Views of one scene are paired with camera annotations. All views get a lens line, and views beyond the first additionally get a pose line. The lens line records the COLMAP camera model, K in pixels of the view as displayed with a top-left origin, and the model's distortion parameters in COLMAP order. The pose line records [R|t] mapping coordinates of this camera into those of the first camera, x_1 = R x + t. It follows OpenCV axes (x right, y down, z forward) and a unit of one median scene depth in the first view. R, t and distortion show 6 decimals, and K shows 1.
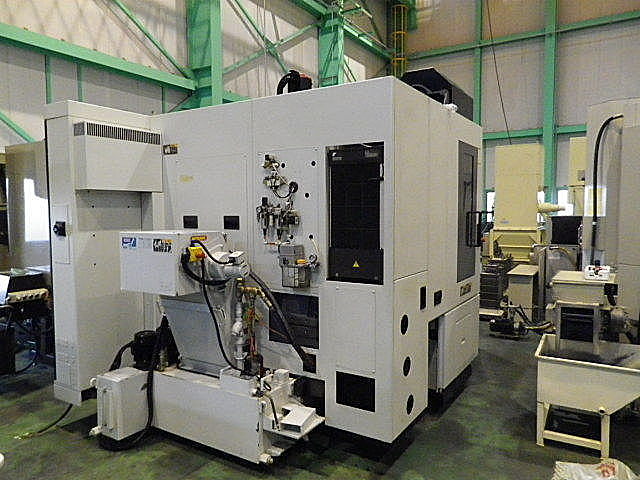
lens RADIAL K [[479.6, 0, 319.4], [0, 479.6, 240.6], [0, 0, 1]] dist [0.006198, 0.009145]
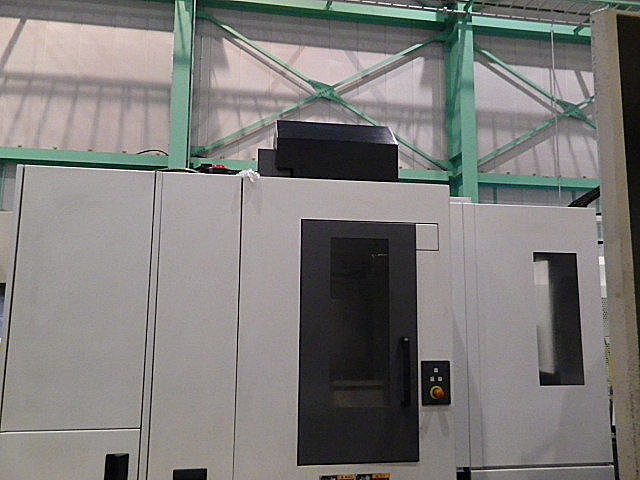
lens RADIAL K [[479.6, 0, 320.2], [0, 479.6, 239.5], [0, 0, 1]] dist [0.006198, 0.009145]
pose [[0.659535, -0.149022, -0.736754, 0.210634], [-0.043849, 0.970854, -0.235626, 0.009170], [0.750394, 0.187709, 0.633777, 0.277473]]
